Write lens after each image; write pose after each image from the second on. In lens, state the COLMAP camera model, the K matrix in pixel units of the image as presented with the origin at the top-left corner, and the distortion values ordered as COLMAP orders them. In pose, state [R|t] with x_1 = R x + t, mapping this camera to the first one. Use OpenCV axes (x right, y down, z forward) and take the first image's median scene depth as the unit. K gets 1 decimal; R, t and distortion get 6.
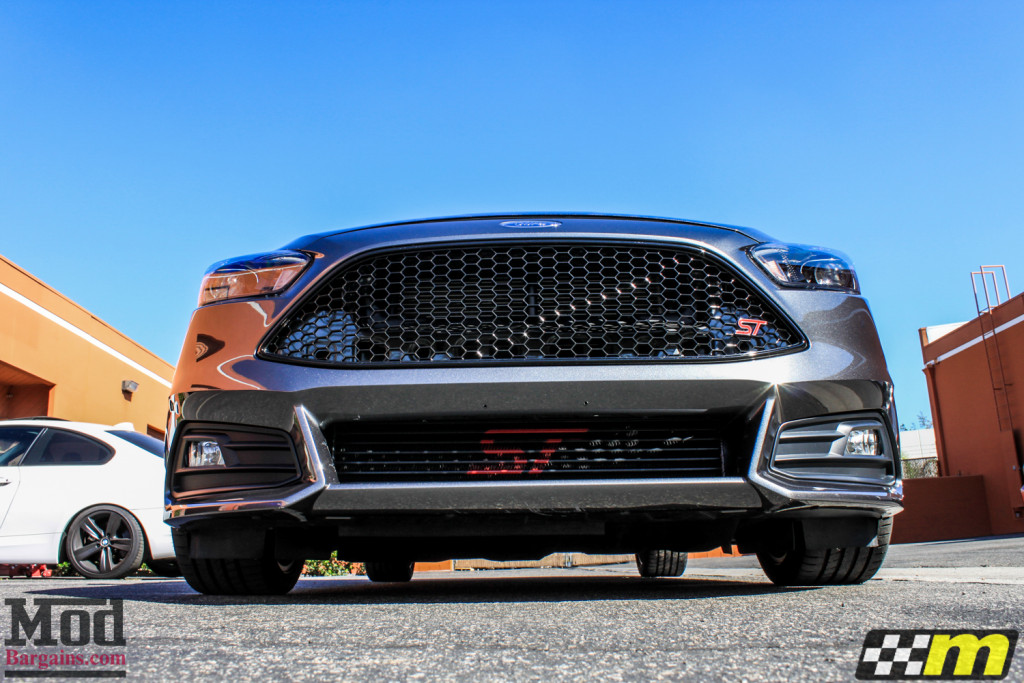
lens RADIAL K [[864.4, 0, 512.0], [0, 864.4, 341.5], [0, 0, 1]] dist [-0.152458, 0.127511]
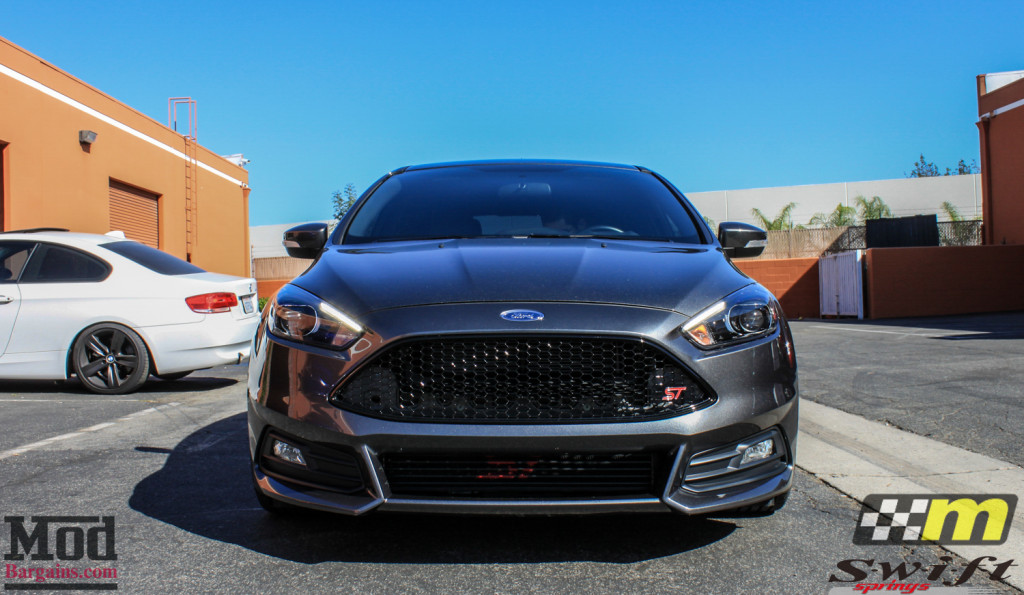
lens RADIAL K [[987.9, 0, 512.0], [0, 987.9, 297.5], [0, 0, 1]] dist [-0.096240, 0.009880]
pose [[0.999887, 0.014970, 0.001518, 0.000509], [-0.014878, 0.968557, 0.248345, -0.135671], [0.002248, -0.248340, 0.968670, -0.131964]]
